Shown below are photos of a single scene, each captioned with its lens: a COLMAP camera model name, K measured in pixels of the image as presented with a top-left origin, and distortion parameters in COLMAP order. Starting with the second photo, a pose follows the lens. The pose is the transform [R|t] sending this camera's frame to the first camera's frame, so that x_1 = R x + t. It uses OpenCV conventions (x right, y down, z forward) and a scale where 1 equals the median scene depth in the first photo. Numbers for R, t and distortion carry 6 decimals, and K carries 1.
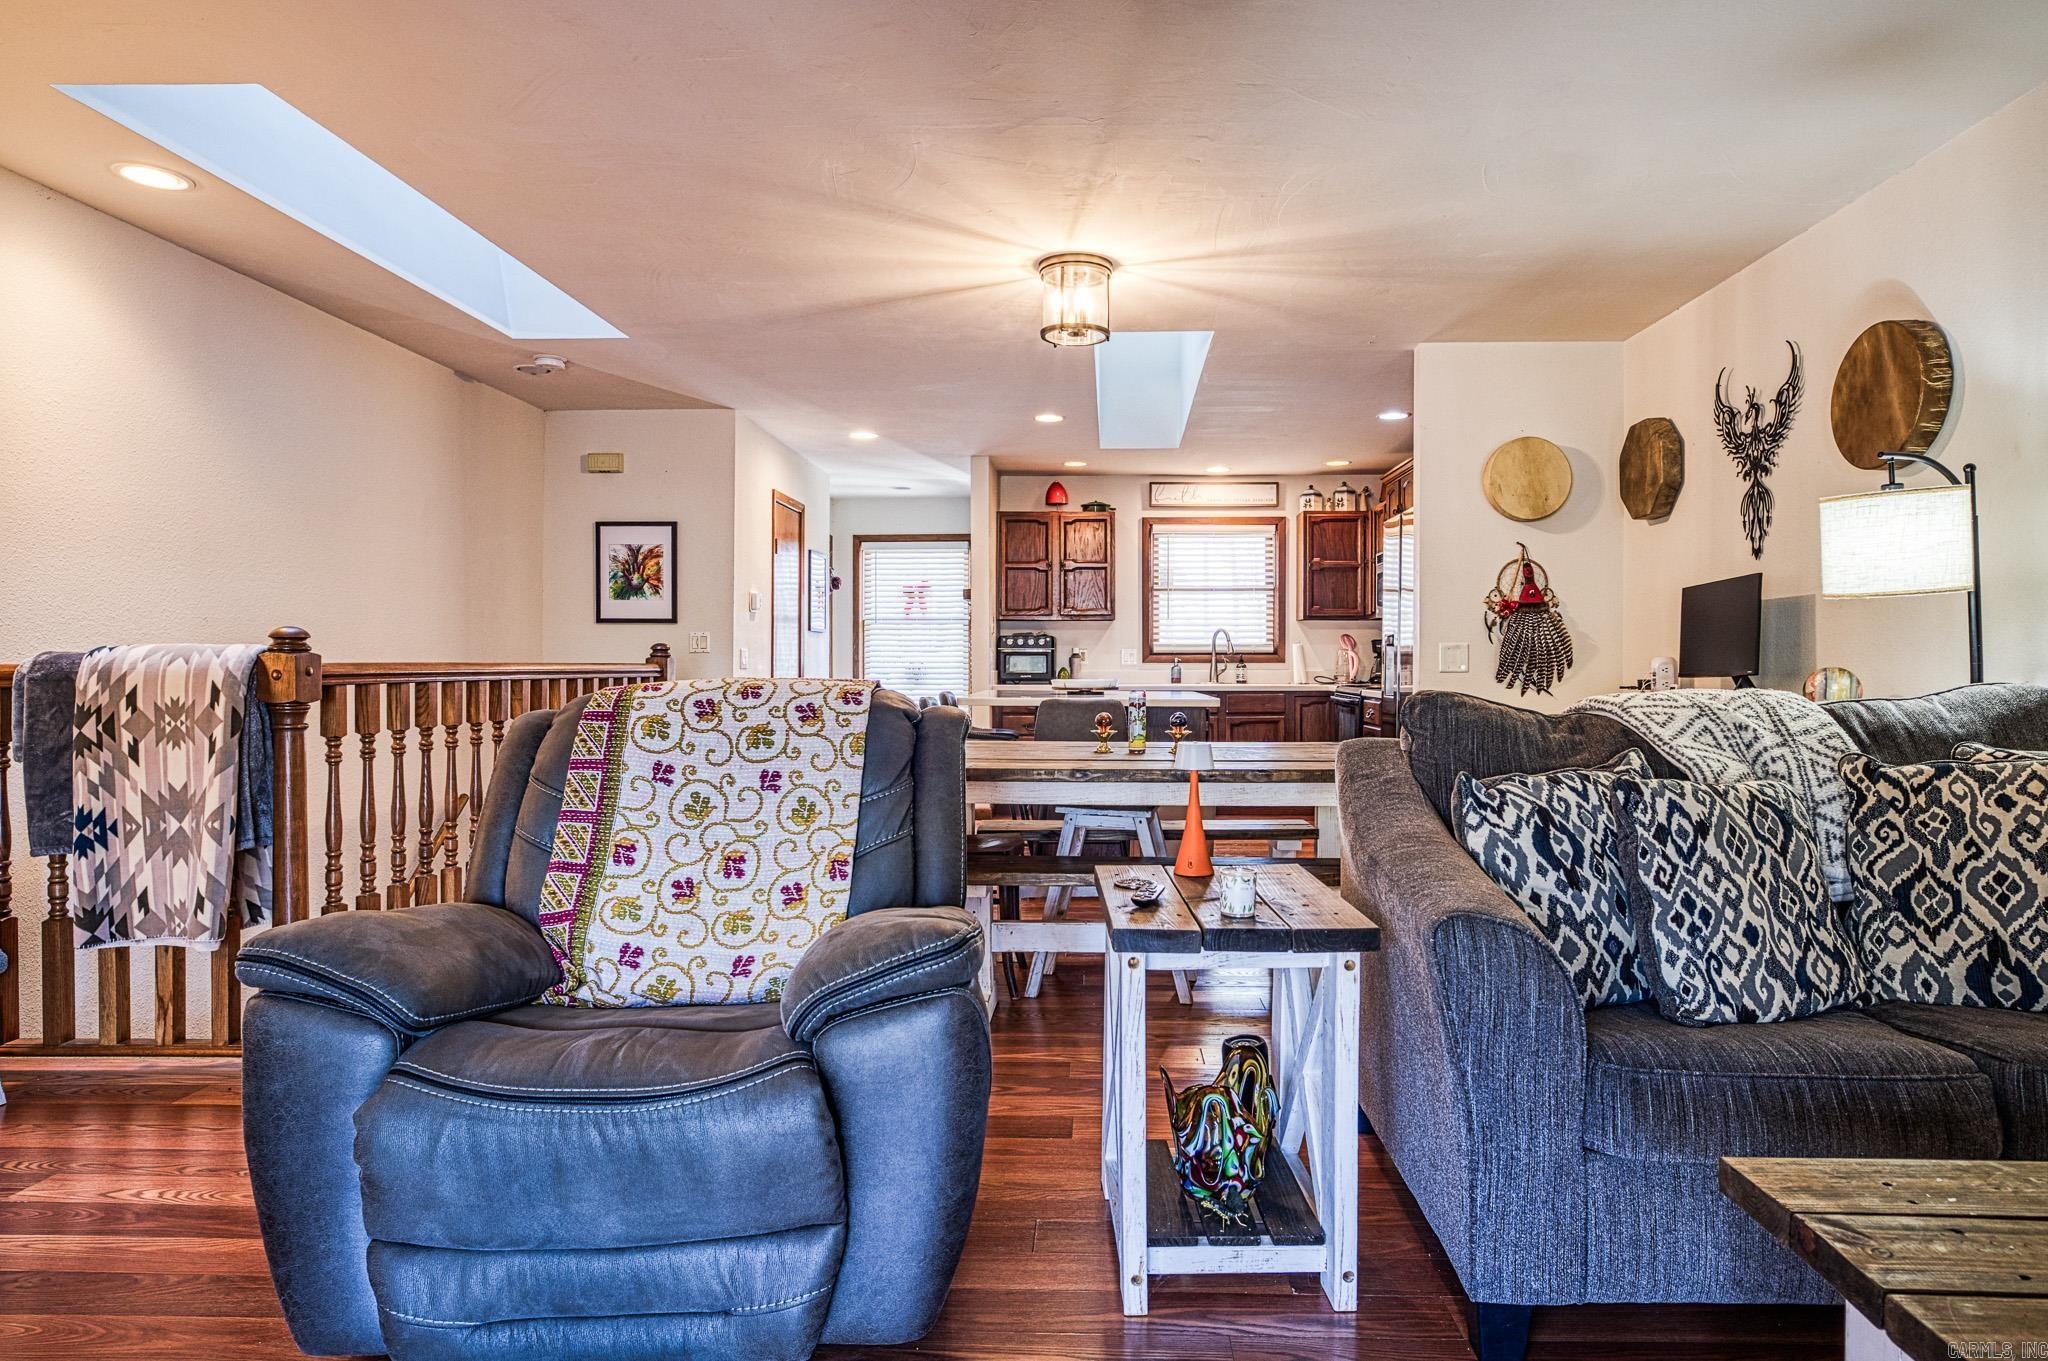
lens RADIAL K [[1189.2, 0, 1071.6], [0, 1189.2, 686.5], [0, 0, 1]] dist [-0.028378, 0.012609]
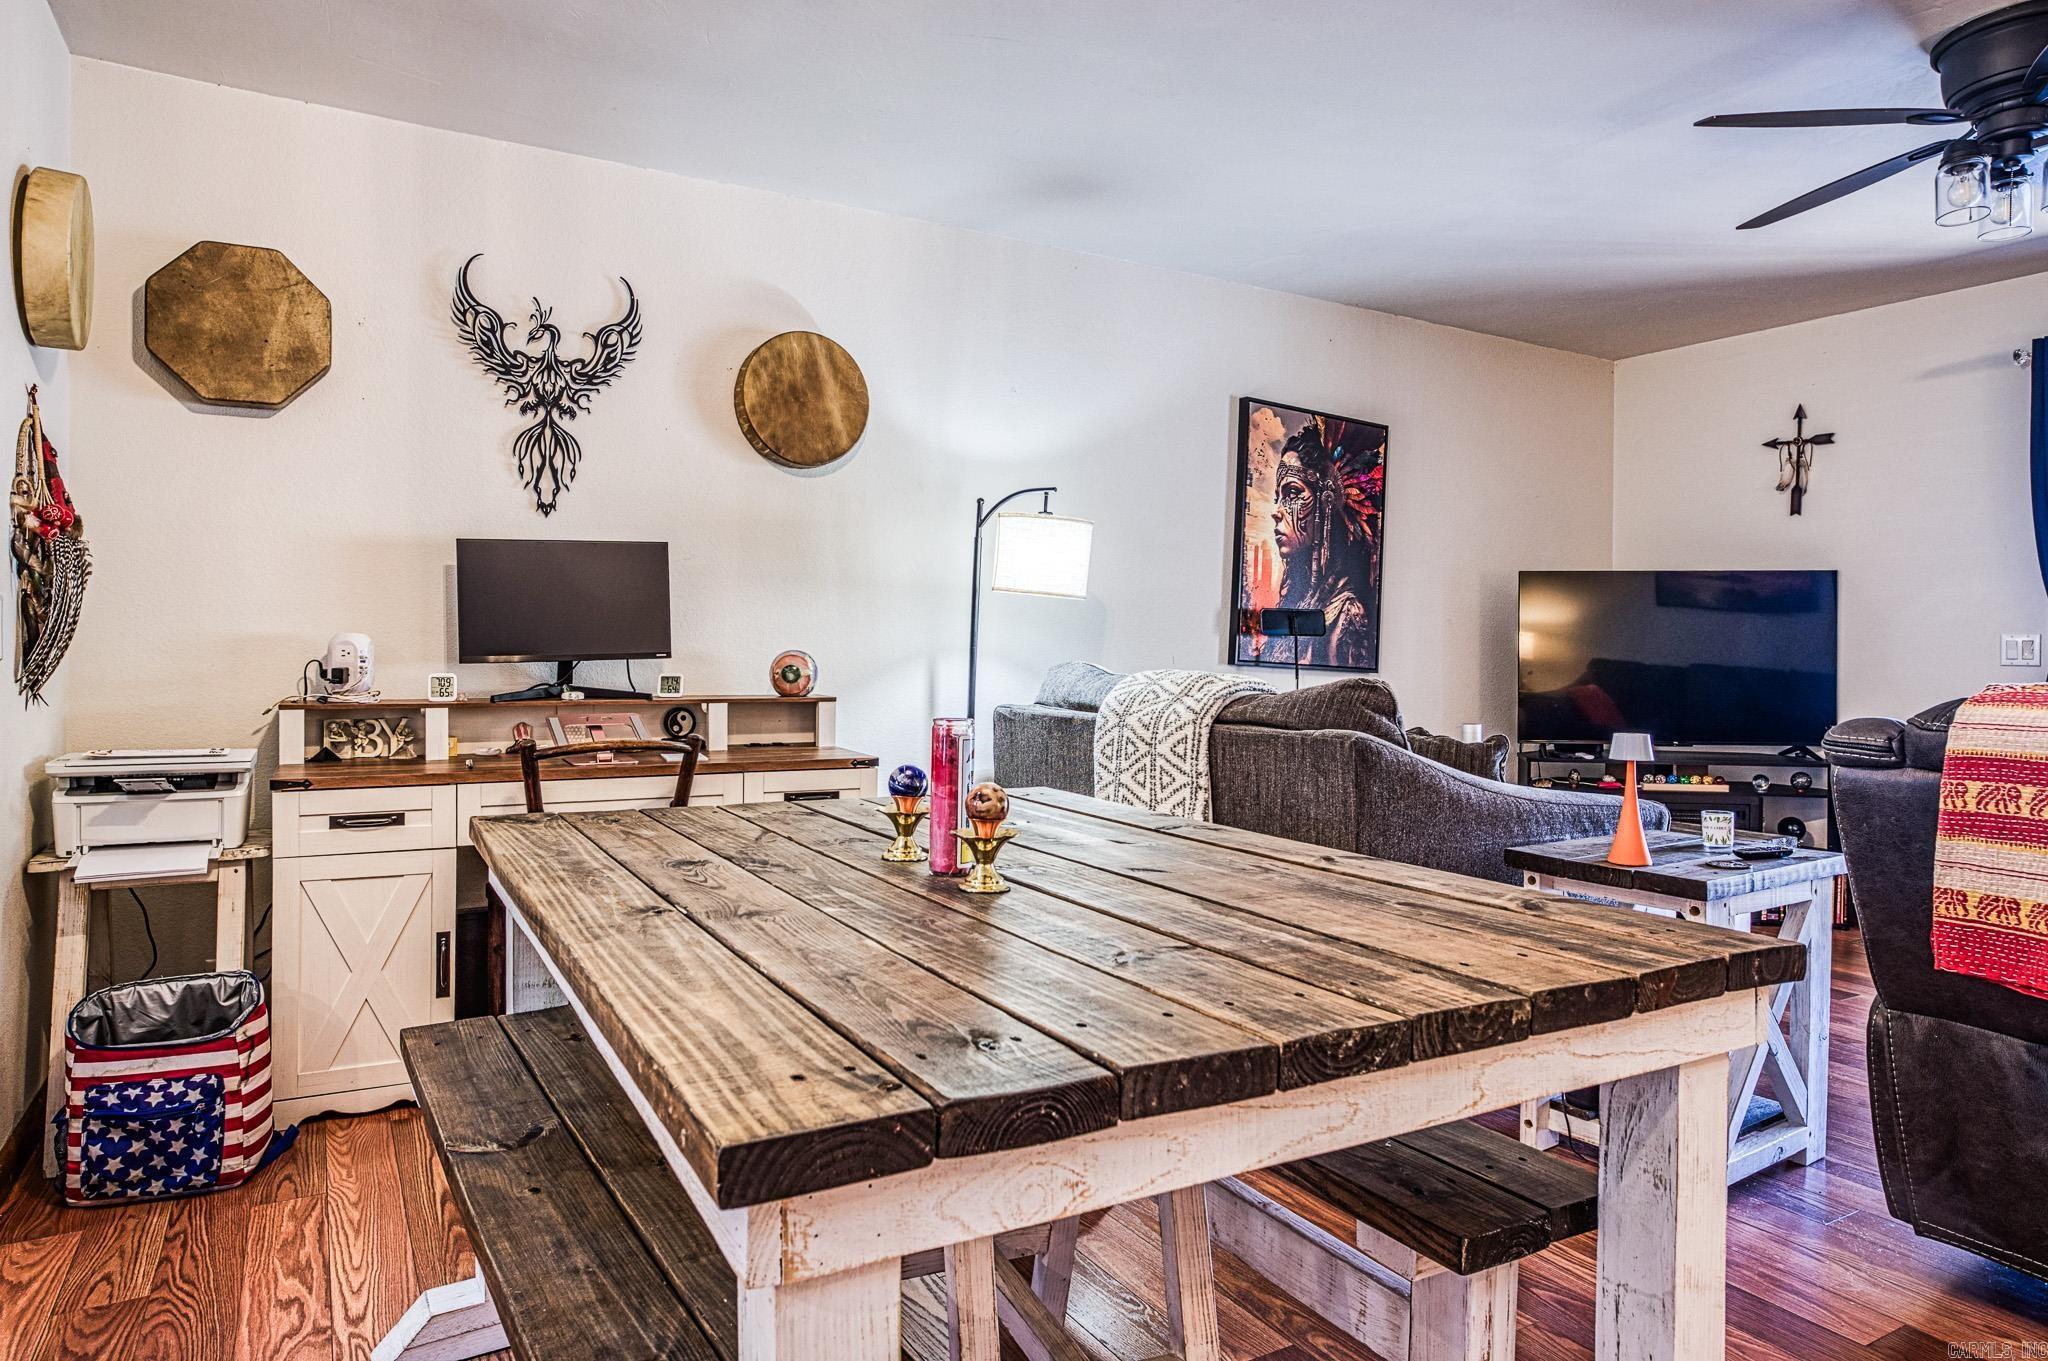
lens RADIAL K [[1189.2, 0, 1018.0], [0, 1189.2, 679.1], [0, 0, 1]] dist [-0.028378, 0.012609]
pose [[-0.503333, -0.019132, 0.863880, -0.282241], [0.012065, 0.999502, 0.029165, -0.015001], [-0.864008, 0.025103, -0.502852, 1.093343]]
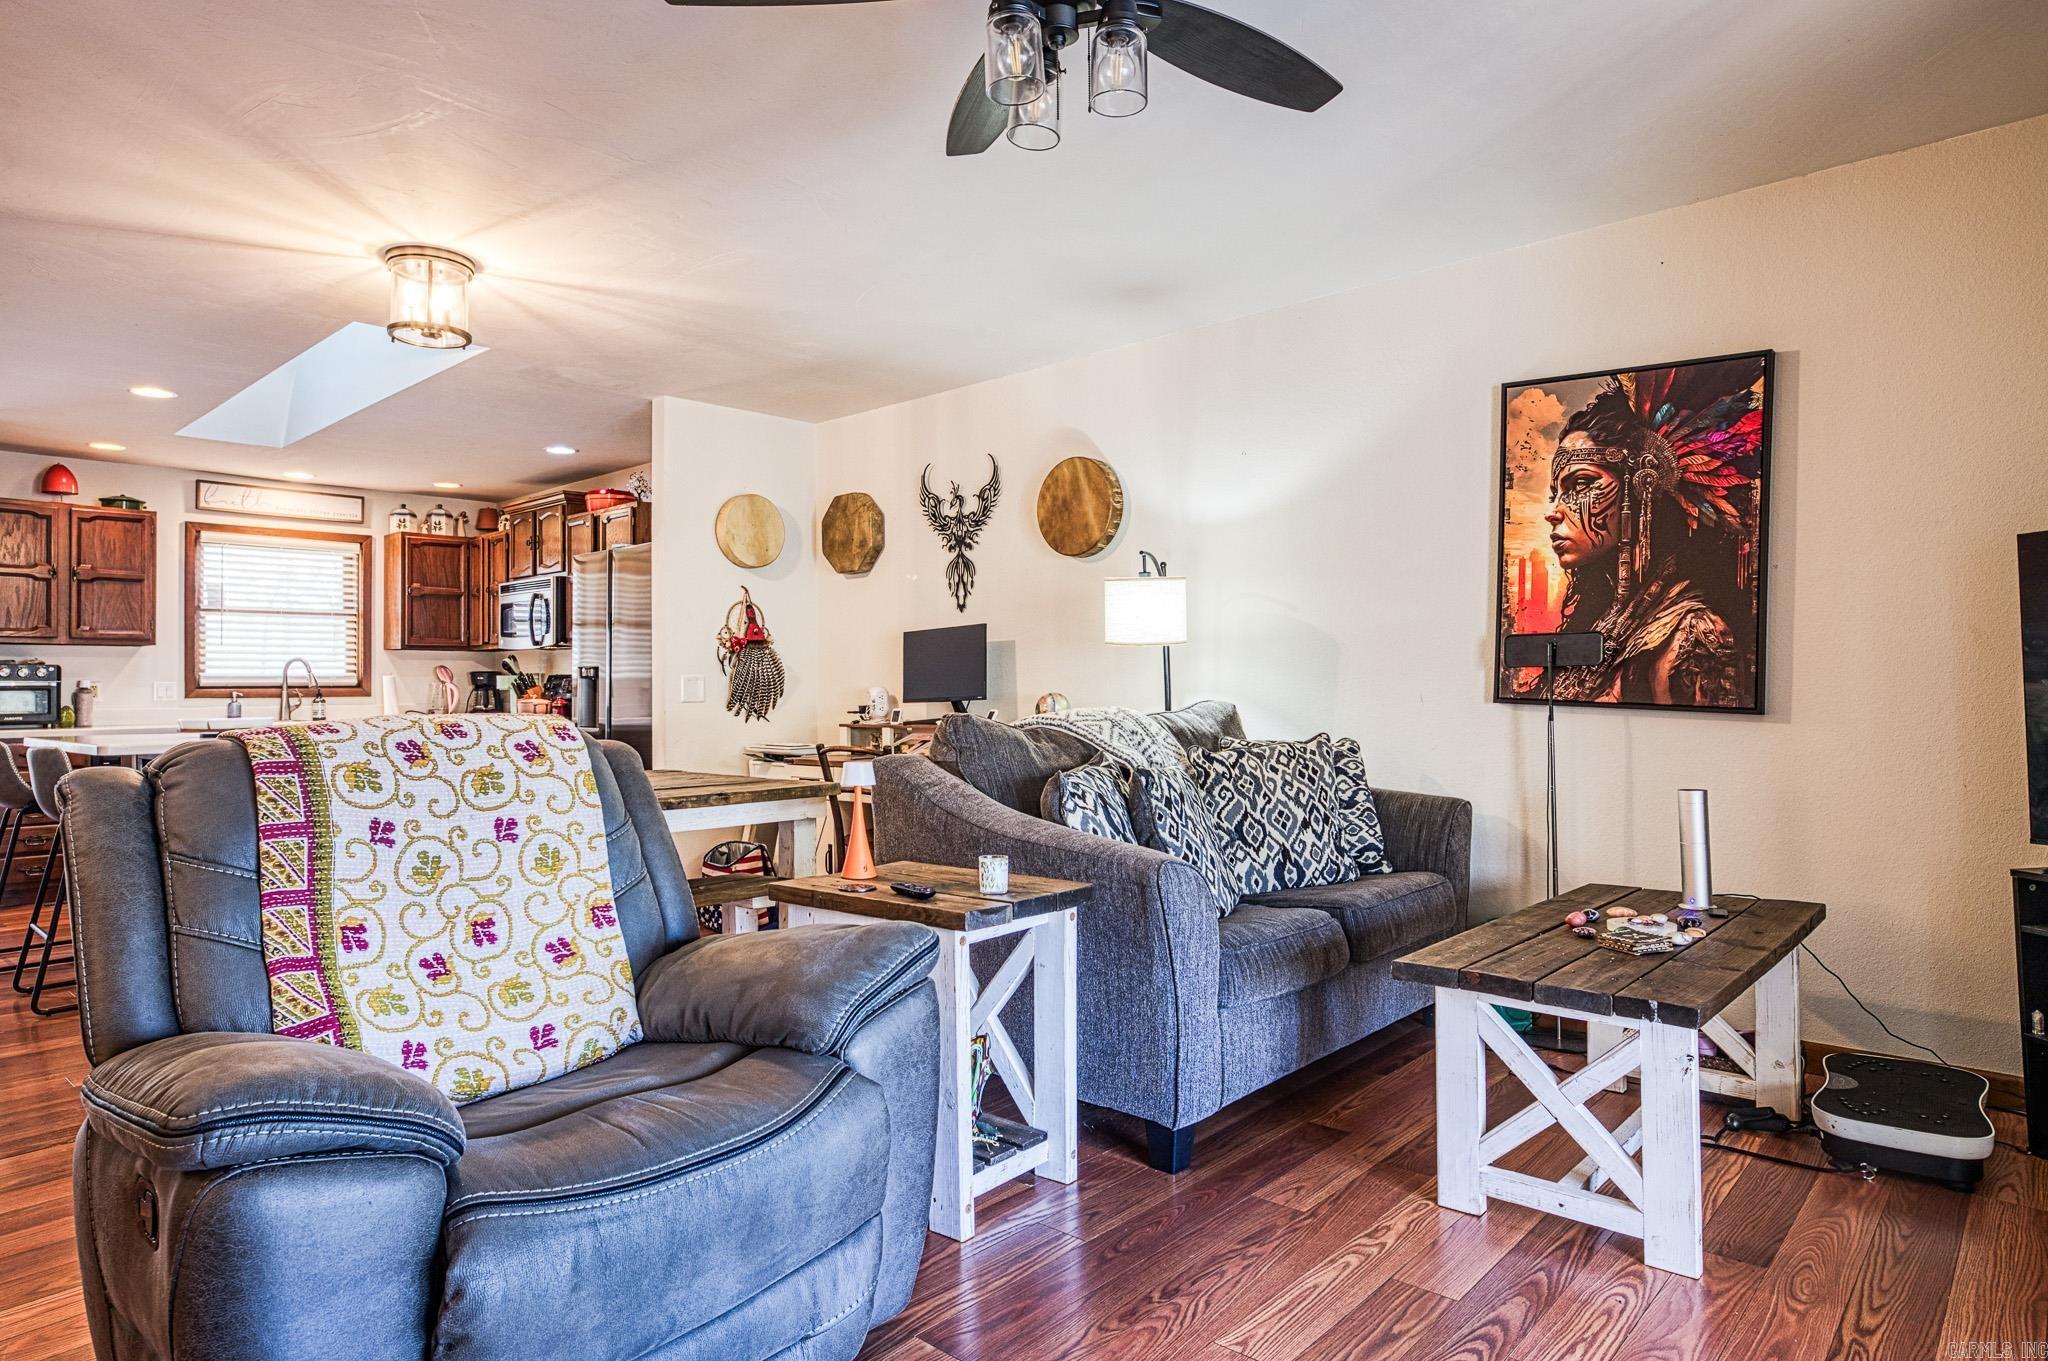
lens RADIAL K [[1189.2, 0, 1034.4], [0, 1189.2, 674.4], [0, 0, 1]] dist [-0.028378, 0.012609]
pose [[0.650792, 0.002693, 0.759252, -0.367035], [0.025548, 0.999350, -0.025443, -0.002054], [-0.758826, 0.035956, 0.650300, 0.068323]]
